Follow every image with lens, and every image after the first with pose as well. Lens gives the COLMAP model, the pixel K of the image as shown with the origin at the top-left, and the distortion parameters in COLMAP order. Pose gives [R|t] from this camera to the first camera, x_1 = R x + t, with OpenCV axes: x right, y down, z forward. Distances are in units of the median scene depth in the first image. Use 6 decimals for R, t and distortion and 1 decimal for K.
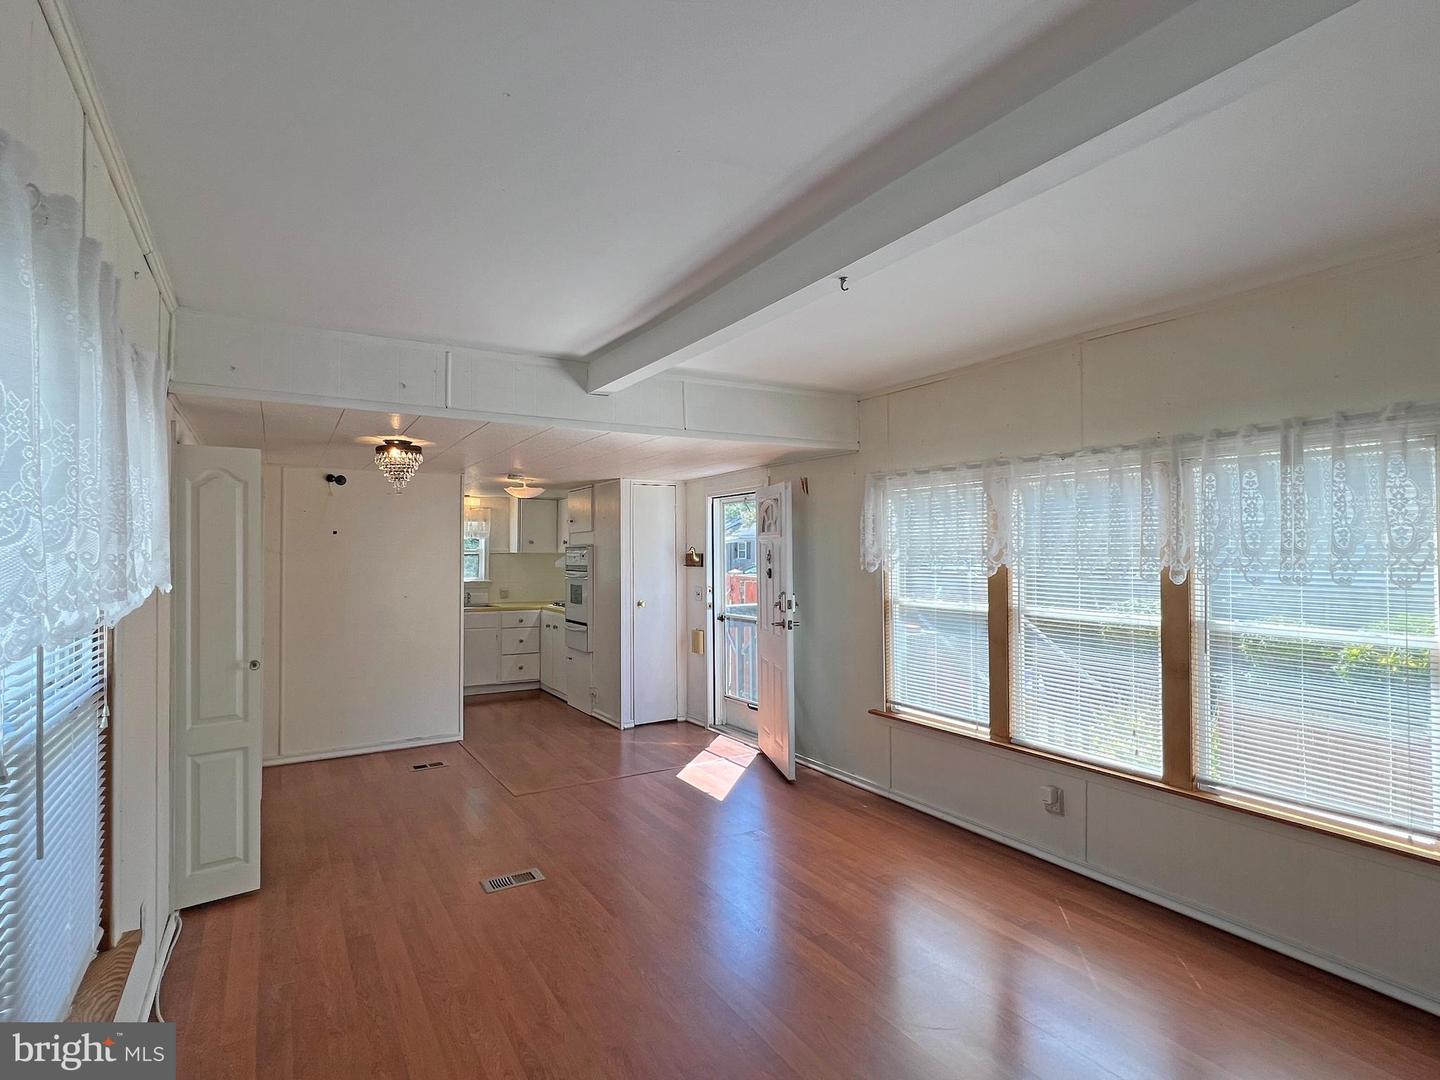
lens RADIAL K [[751.1, 0, 720.0], [0, 751.1, 540.0], [0, 0, 1]] dist [-0.001342, -0.000212]
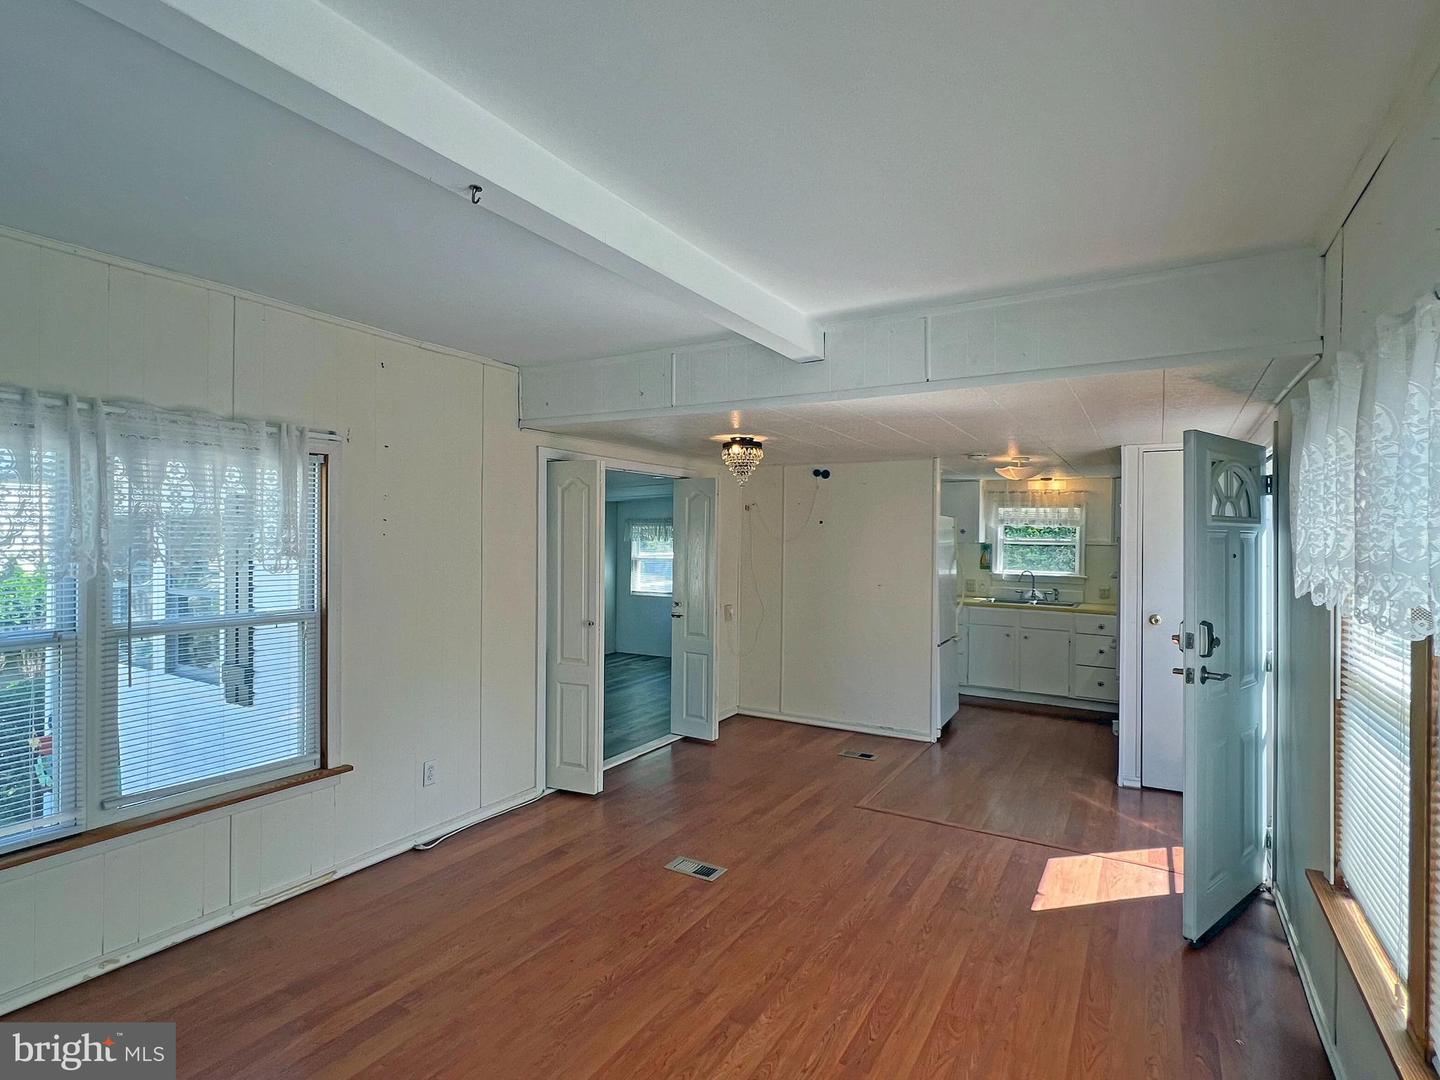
lens RADIAL K [[751.1, 0, 720.0], [0, 751.1, 540.0], [0, 0, 1]] dist [-0.001342, -0.000212]
pose [[0.460515, 0.015911, -0.887509, 0.401576], [-0.001309, 0.999850, 0.017246, -0.002761], [0.887651, -0.006781, 0.460467, 0.365948]]
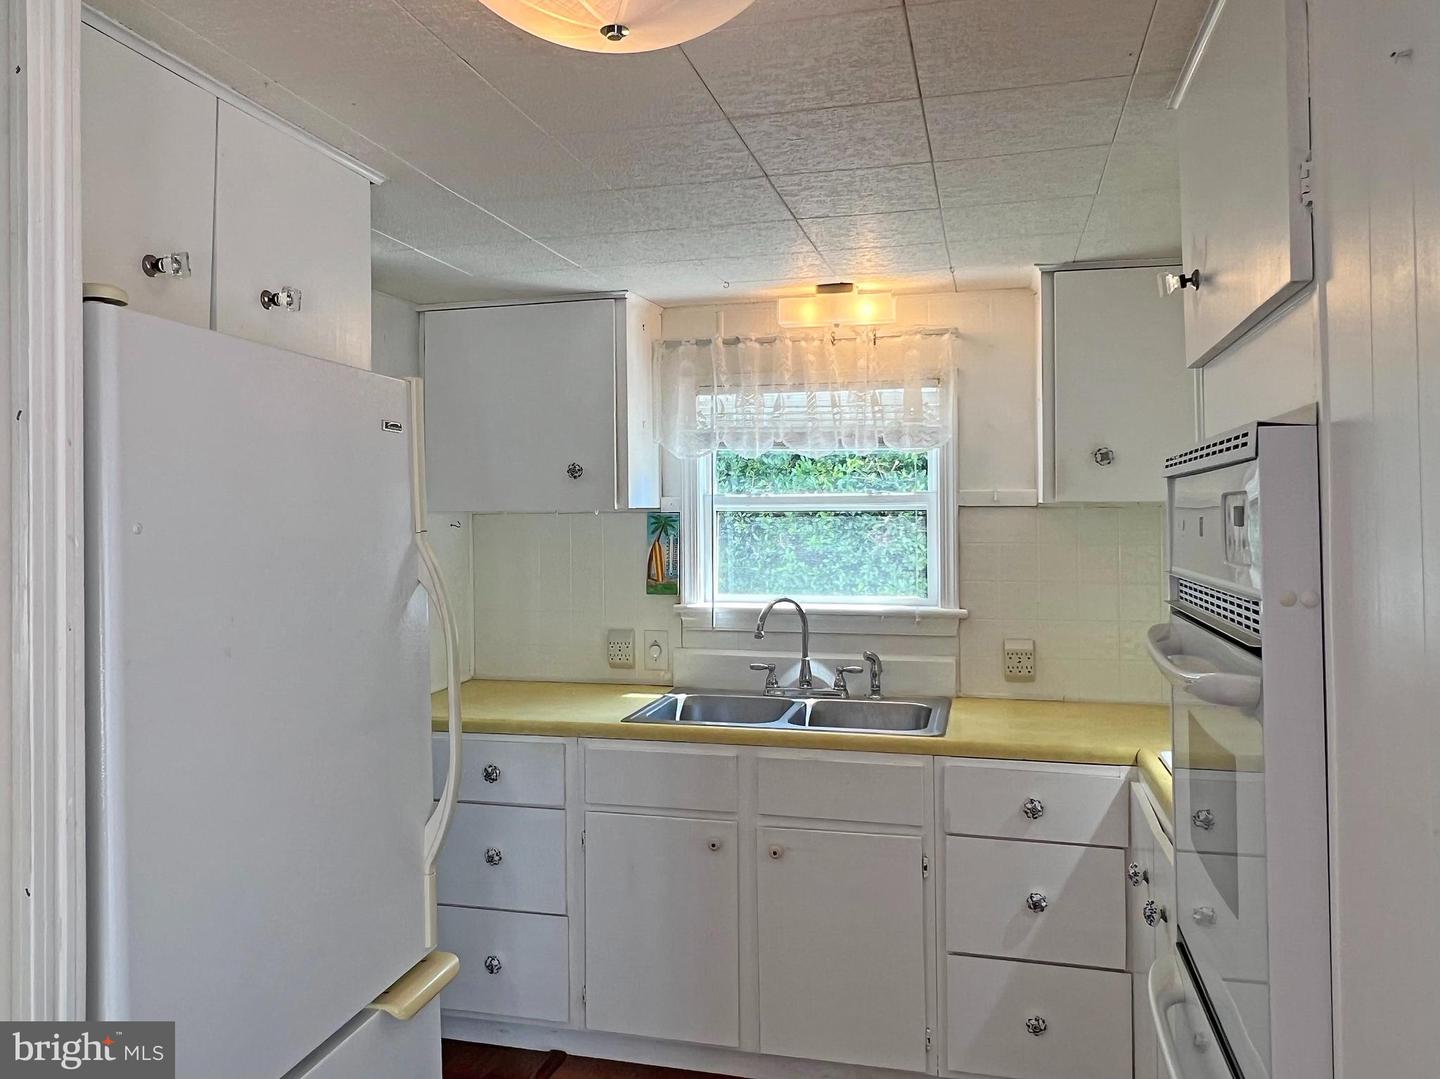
lens RADIAL K [[1031.6, 0, 720.8], [0, 1031.6, 503.7], [0, 0, 1]] dist [0.036363, -0.000369]
pose [[0.675483, -0.010736, -0.737297, -0.148696], [0.017321, 0.999849, 0.001310, 0.022349], [0.737172, -0.013655, 0.675567, 1.071665]]
